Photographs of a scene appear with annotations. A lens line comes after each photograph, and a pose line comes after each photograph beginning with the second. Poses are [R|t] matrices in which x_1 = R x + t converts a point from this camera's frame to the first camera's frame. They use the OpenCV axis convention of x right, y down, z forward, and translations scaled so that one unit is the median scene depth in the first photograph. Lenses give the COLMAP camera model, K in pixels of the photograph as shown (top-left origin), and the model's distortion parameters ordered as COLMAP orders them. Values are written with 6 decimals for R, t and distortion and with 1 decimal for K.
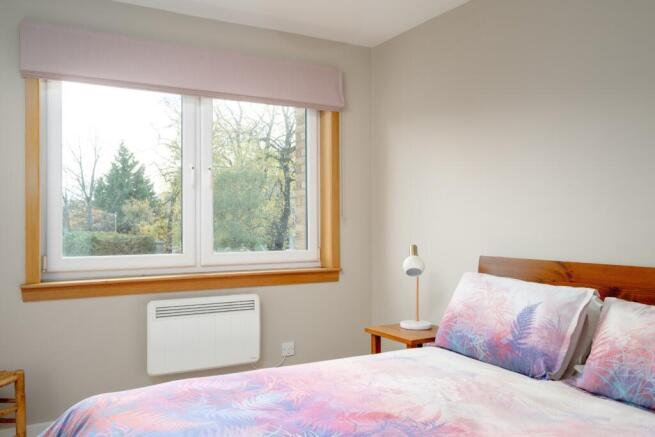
lens RADIAL K [[579.1, 0, 326.6], [0, 579.1, 219.1], [0, 0, 1]] dist [0.007578, -0.021433]
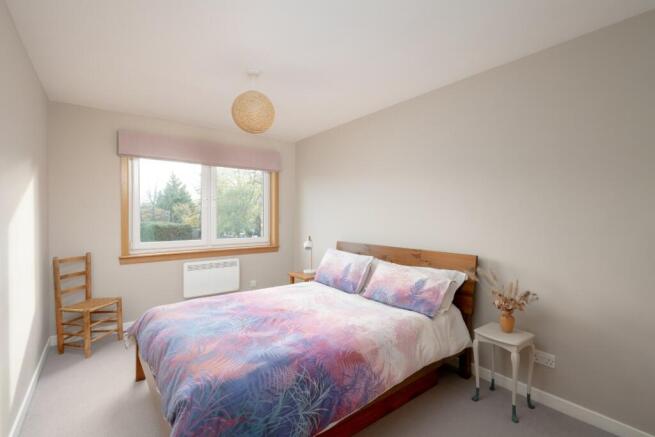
lens RADIAL K [[302.0, 0, 330.1], [0, 302.0, 217.1], [0, 0, 1]] dist [-0.000174, -0.000025]
pose [[0.990115, 0.003752, 0.140206, 0.070683], [-0.005034, 0.999949, 0.008790, -0.041612], [-0.140165, -0.009409, 0.990083, -0.179022]]
